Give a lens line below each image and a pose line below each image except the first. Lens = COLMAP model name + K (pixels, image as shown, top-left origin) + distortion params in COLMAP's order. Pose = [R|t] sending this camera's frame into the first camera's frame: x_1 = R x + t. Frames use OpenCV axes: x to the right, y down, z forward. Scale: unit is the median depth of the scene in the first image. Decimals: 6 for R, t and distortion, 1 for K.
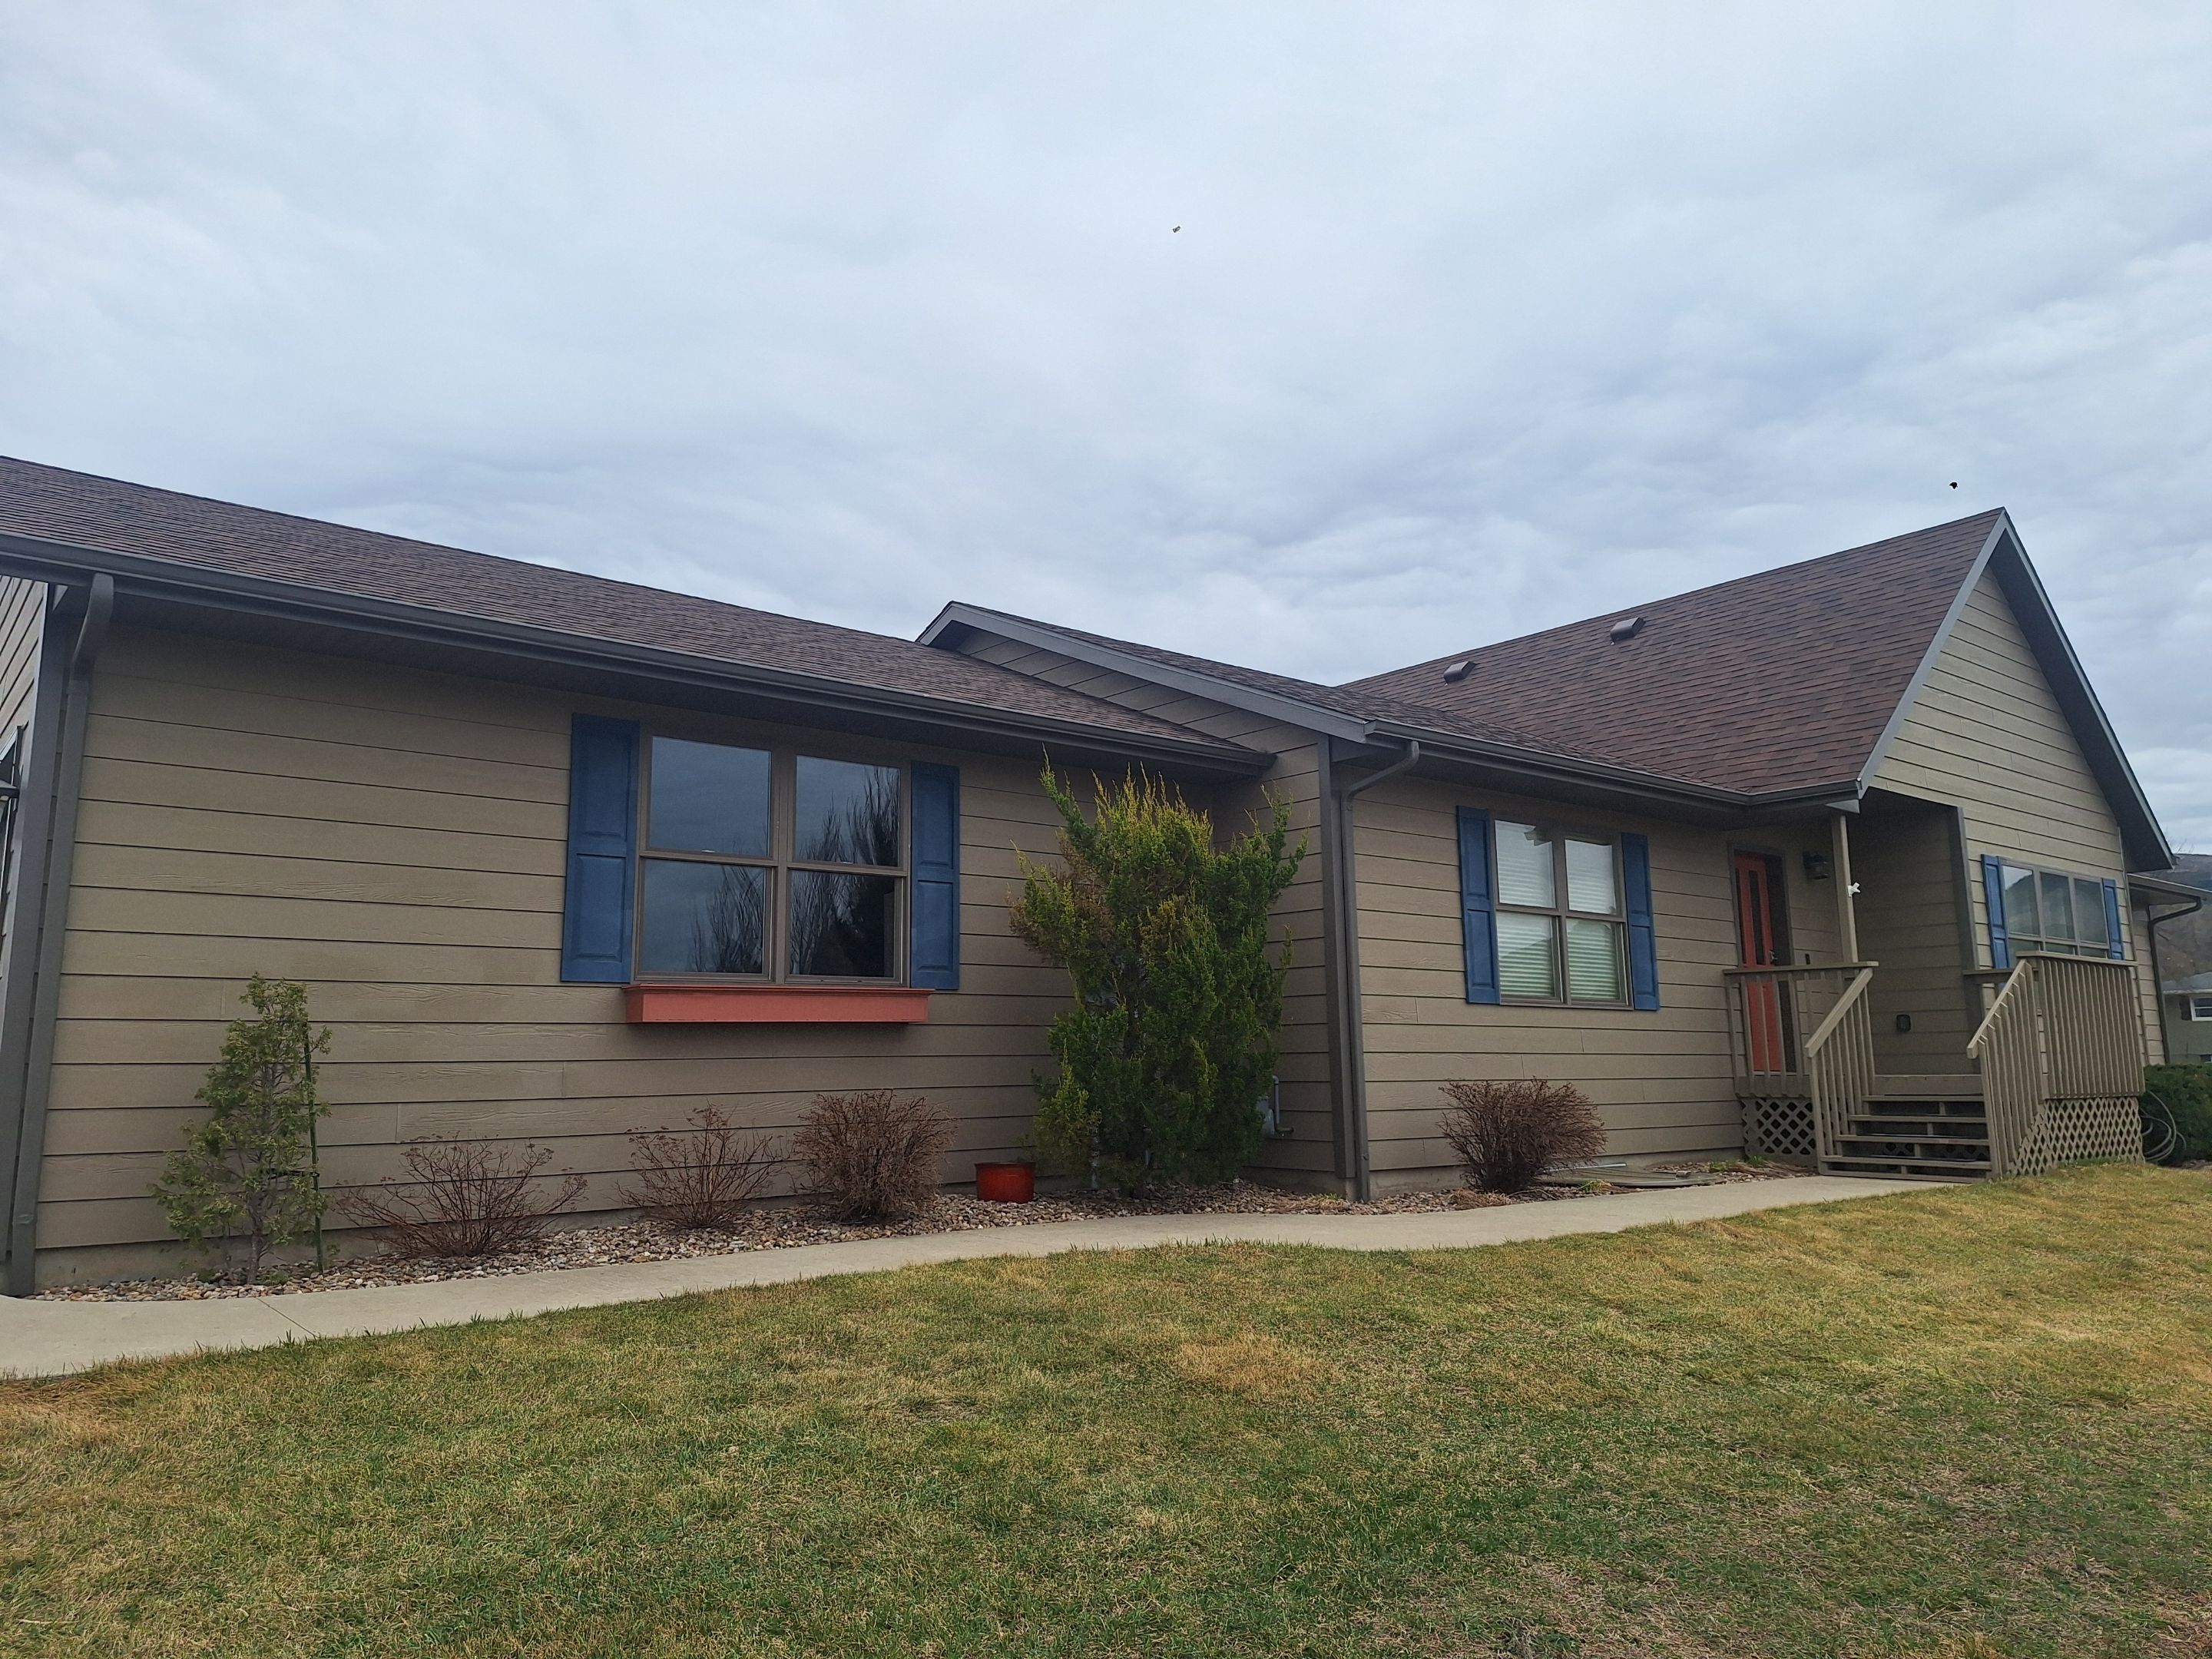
lens RADIAL K [[1513.1, 0, 1107.2], [0, 1513.1, 832.9], [0, 0, 1]] dist [0.064651, -0.064632]
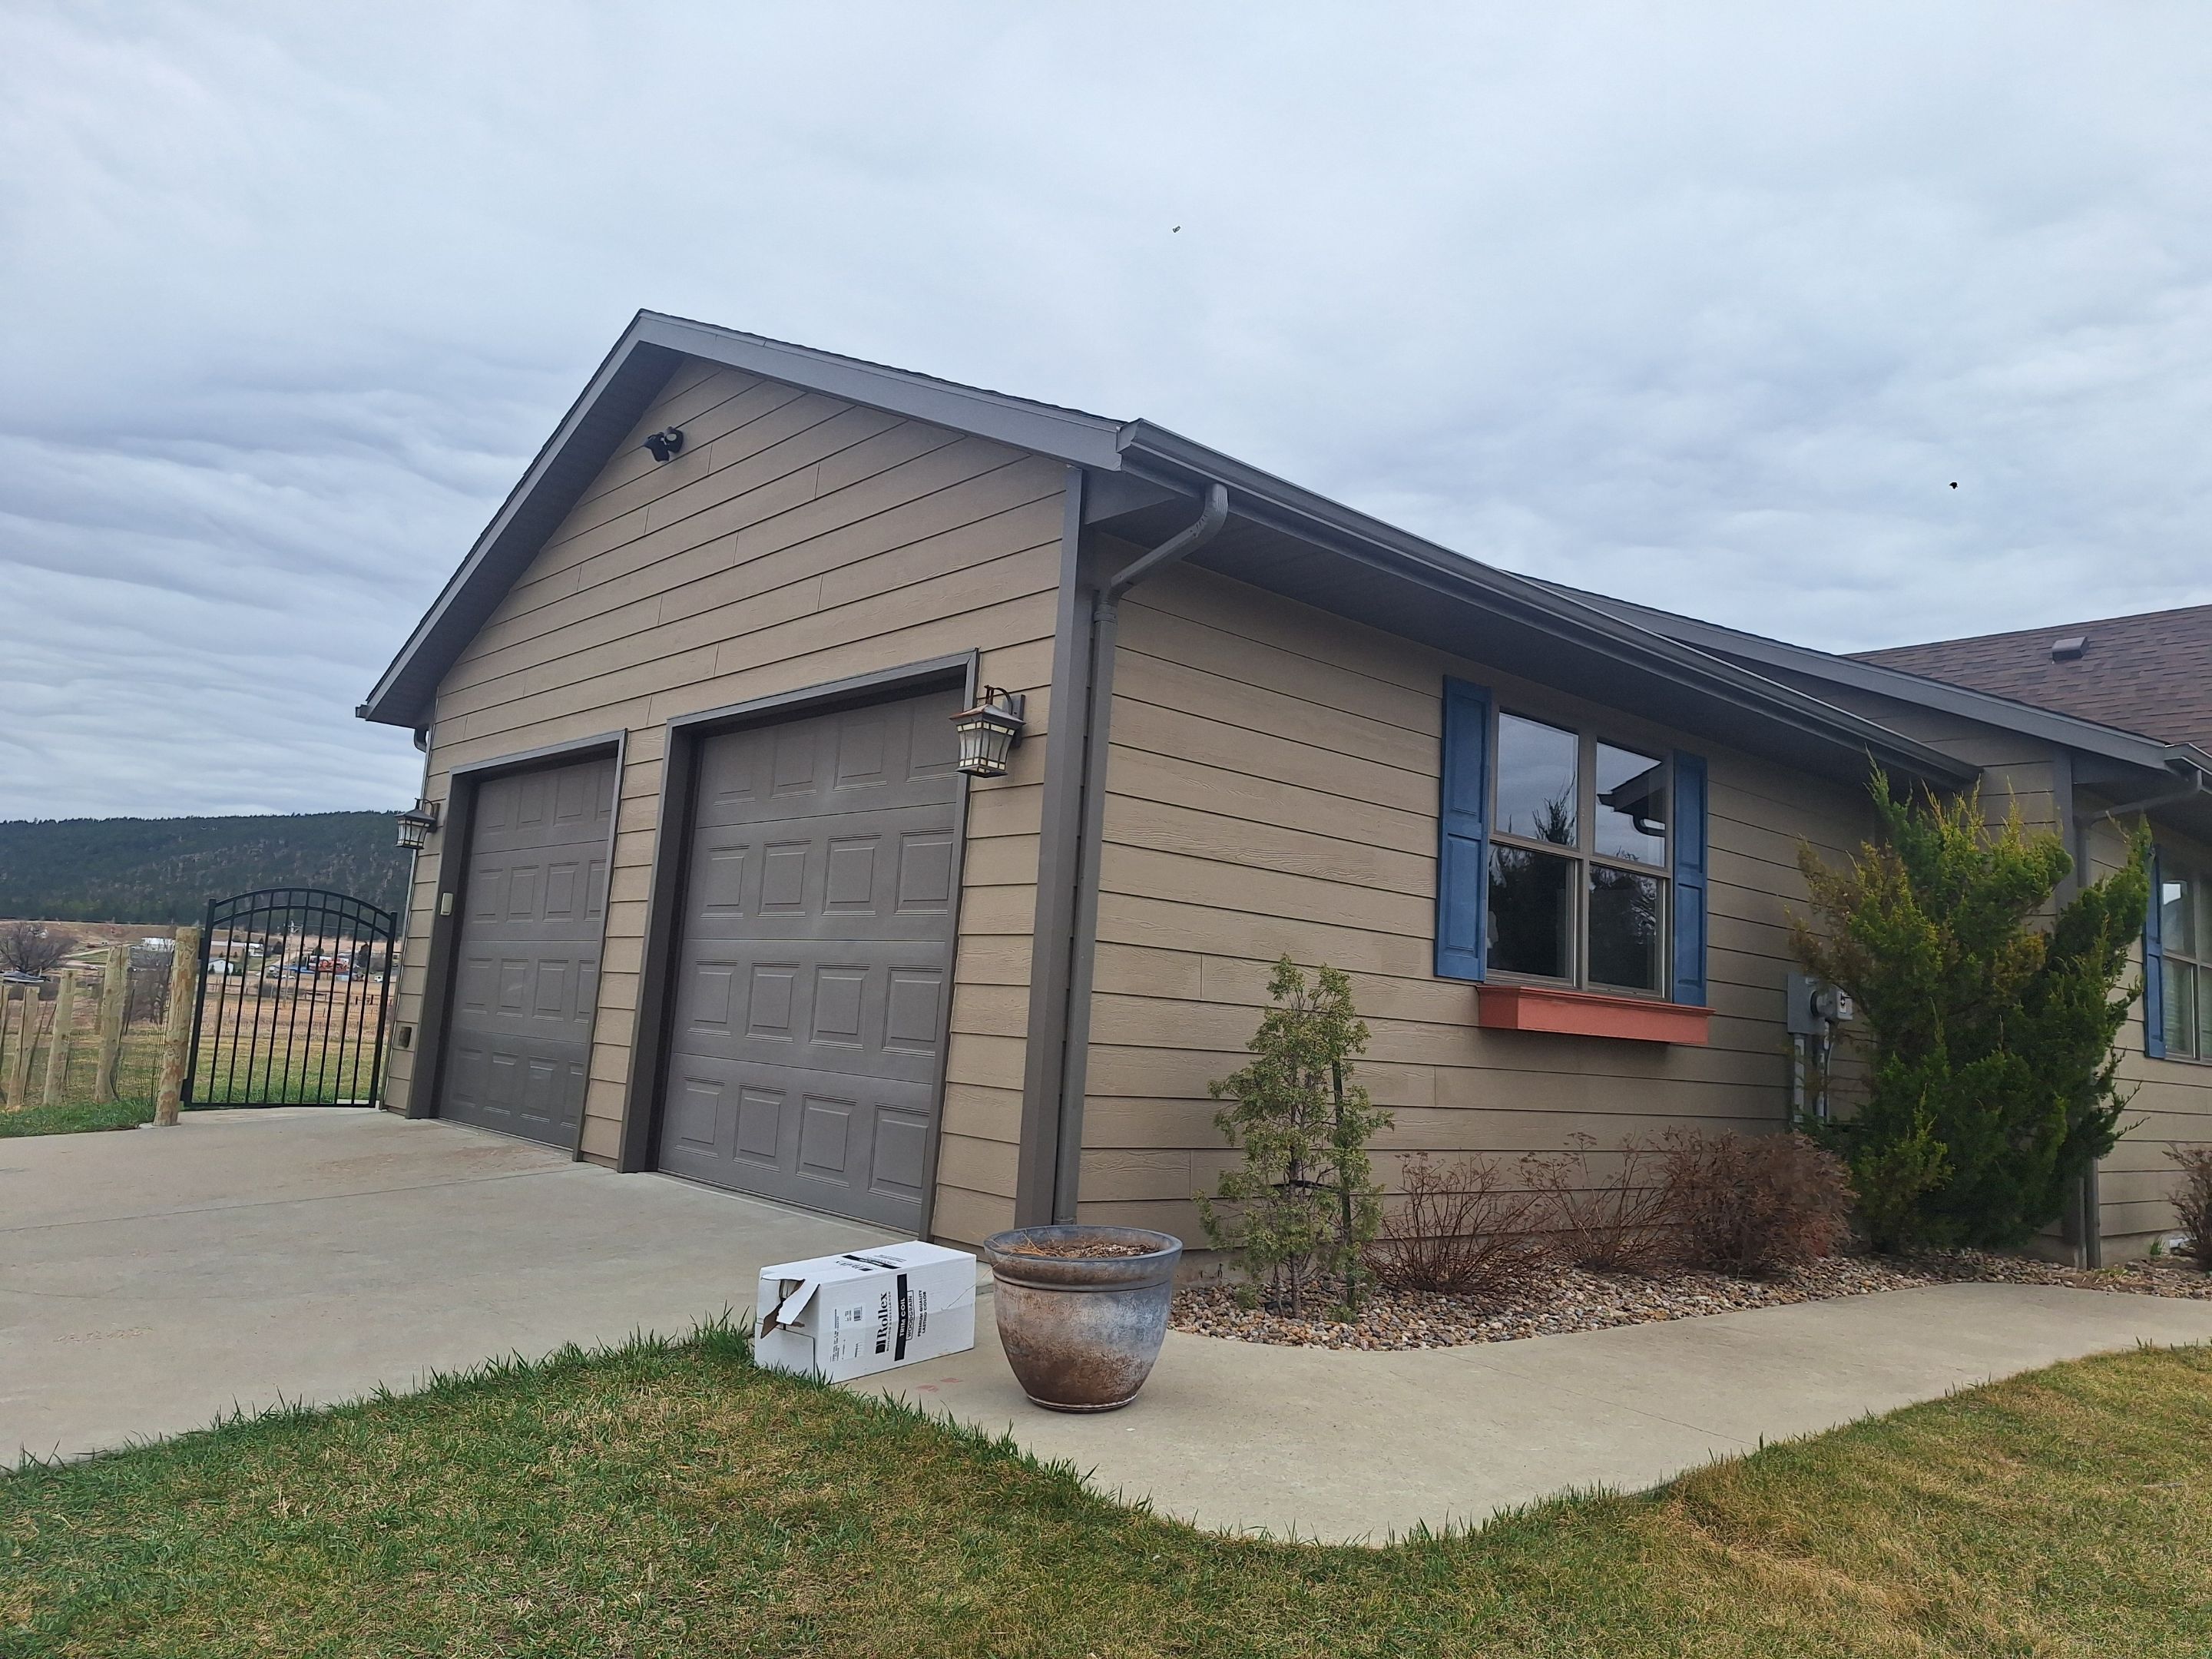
lens RADIAL K [[1590.1, 0, 1104.0], [0, 1590.1, 818.5], [0, 0, 1]] dist [0.046083, -0.055083]
pose [[0.996619, 0.077148, 0.028260, -0.525544], [-0.077476, 0.996937, 0.010678, 0.009711], [-0.027350, -0.012832, 0.999544, 0.071617]]
